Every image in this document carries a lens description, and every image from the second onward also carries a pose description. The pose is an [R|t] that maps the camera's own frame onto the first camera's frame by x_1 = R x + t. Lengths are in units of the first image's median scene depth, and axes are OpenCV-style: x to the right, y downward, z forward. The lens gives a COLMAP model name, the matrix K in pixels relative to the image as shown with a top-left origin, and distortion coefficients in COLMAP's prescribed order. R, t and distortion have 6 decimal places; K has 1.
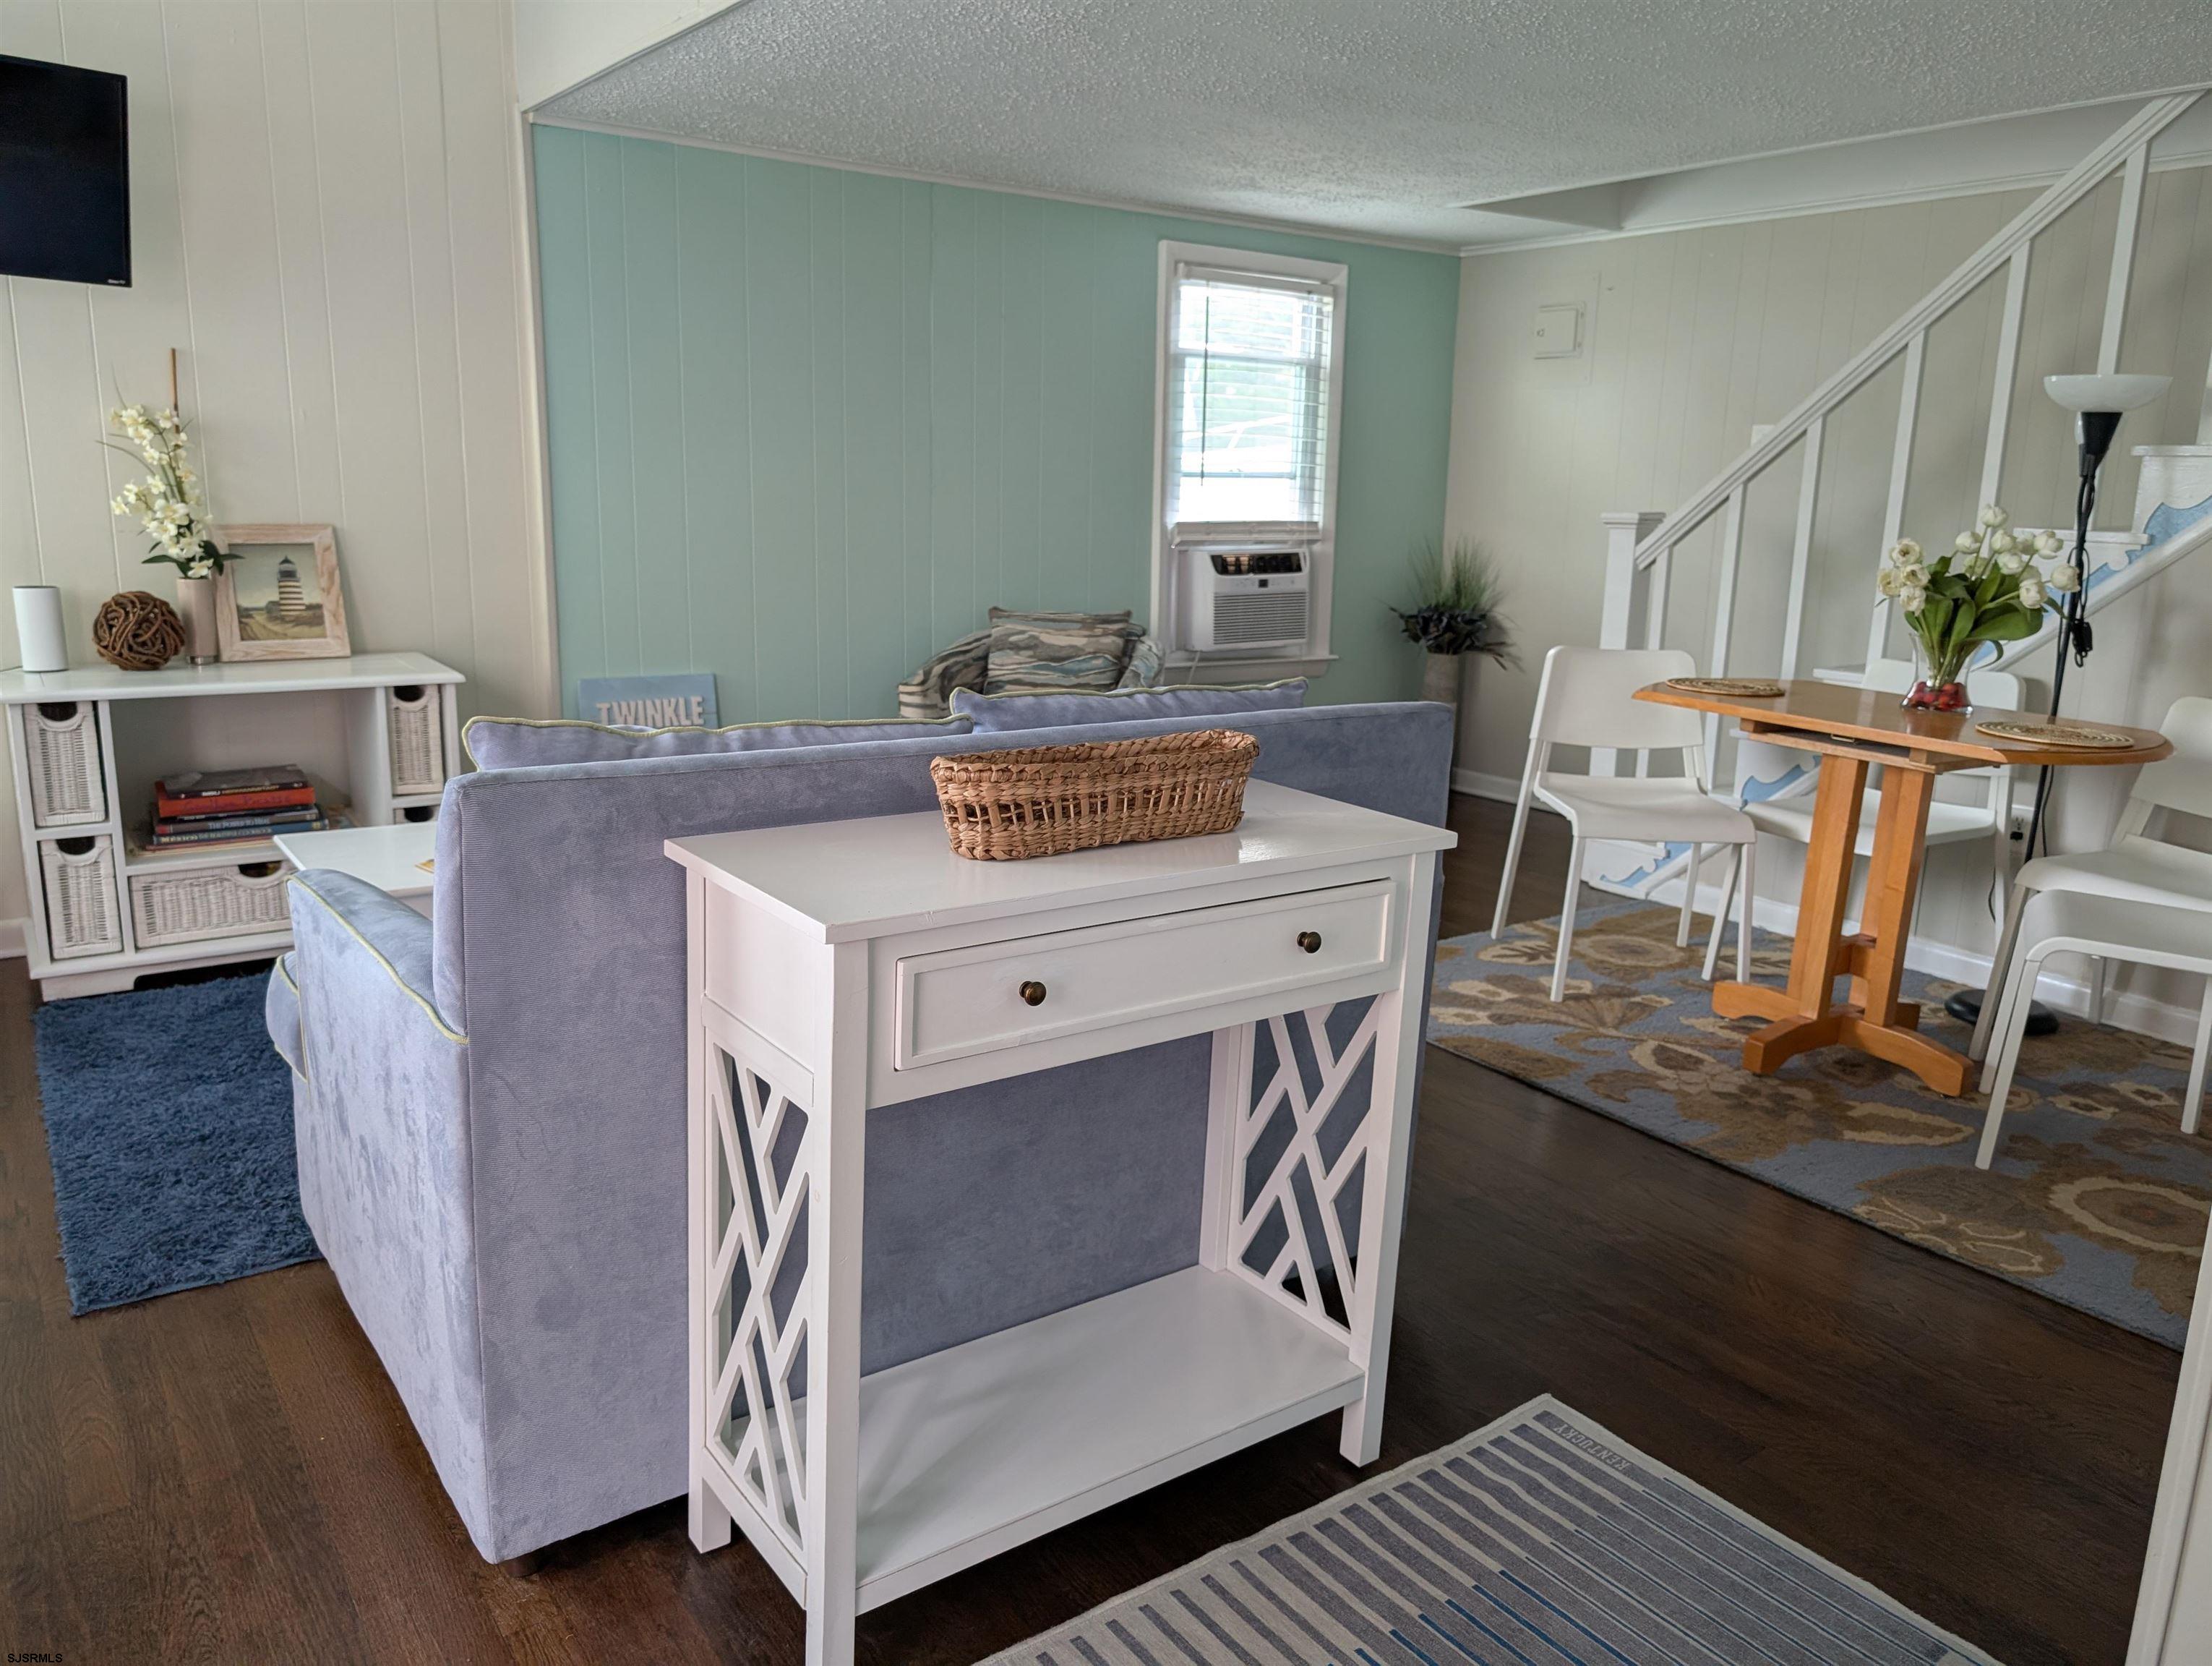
lens RADIAL K [[1612.6, 0, 1102.0], [0, 1612.6, 833.5], [0, 0, 1]] dist [-0.003099, -0.001316]
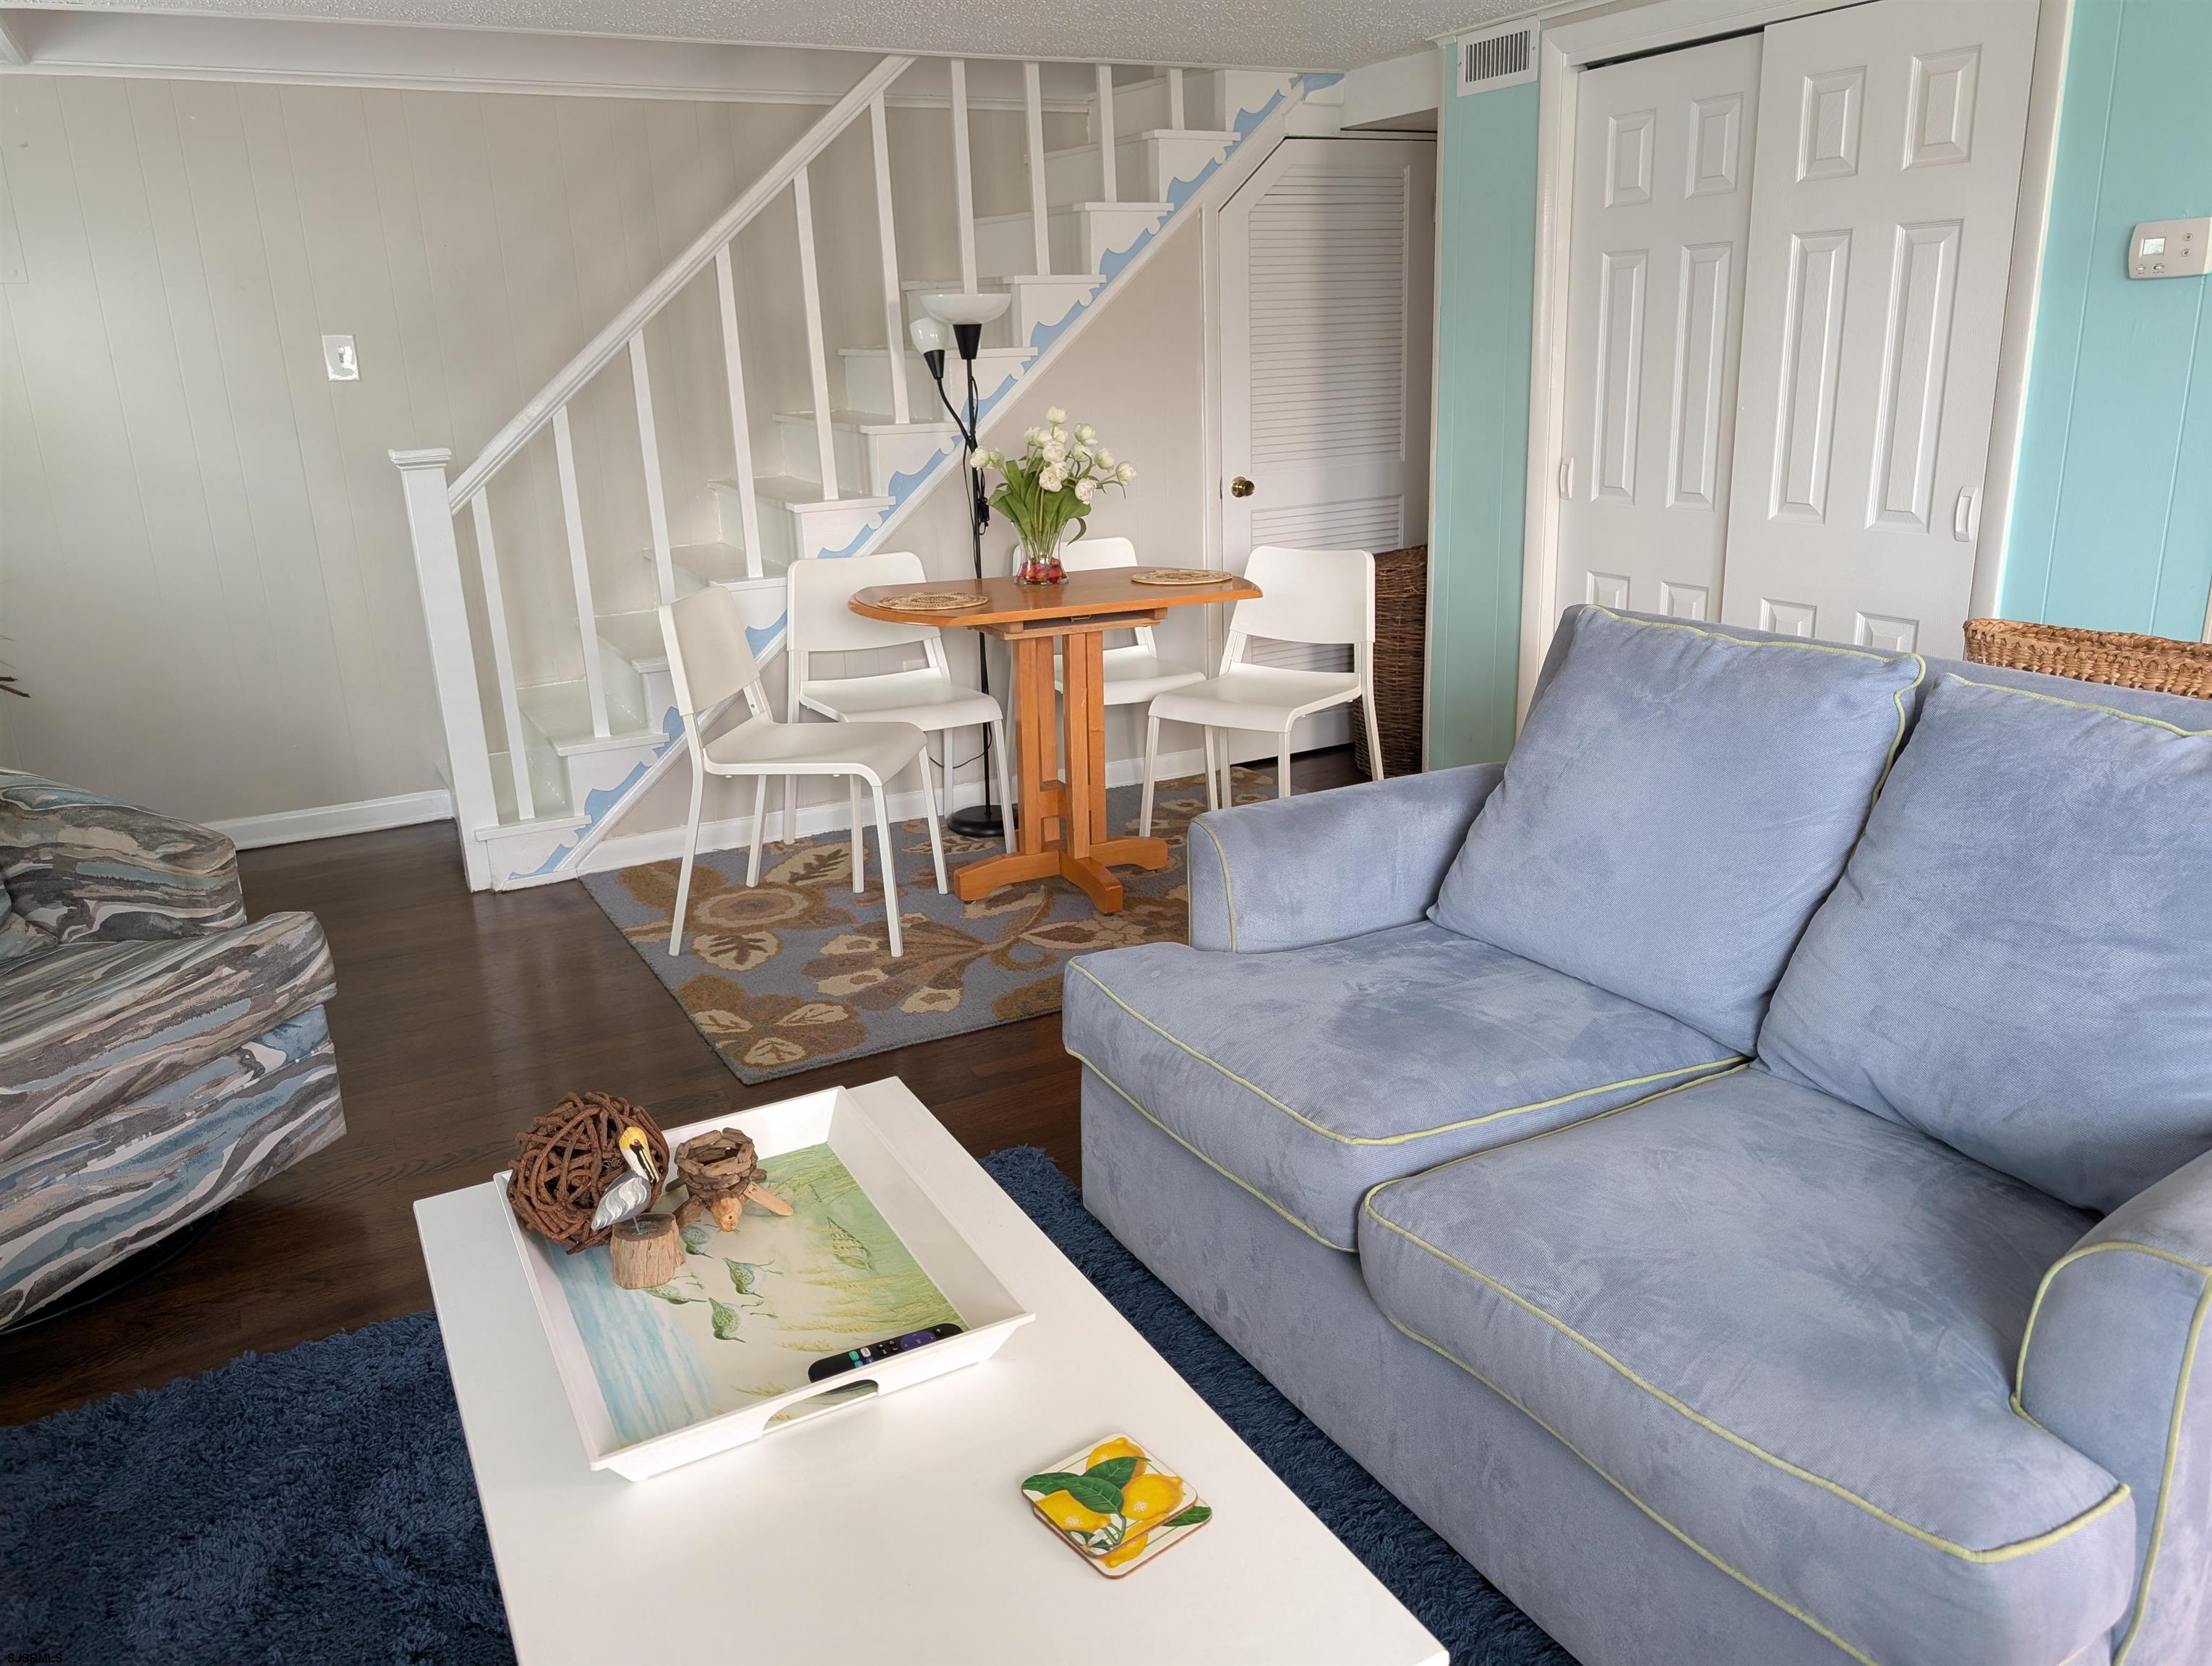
lens RADIAL K [[1606.0, 0, 1103.3], [0, 1606.0, 796.5], [0, 0, 1]] dist [0.030176, -0.037411]
pose [[0.121168, -0.296428, 0.947338, -0.552472], [0.251831, 0.932325, 0.259520, -0.191717], [-0.960156, 0.207123, 0.187617, 0.658001]]
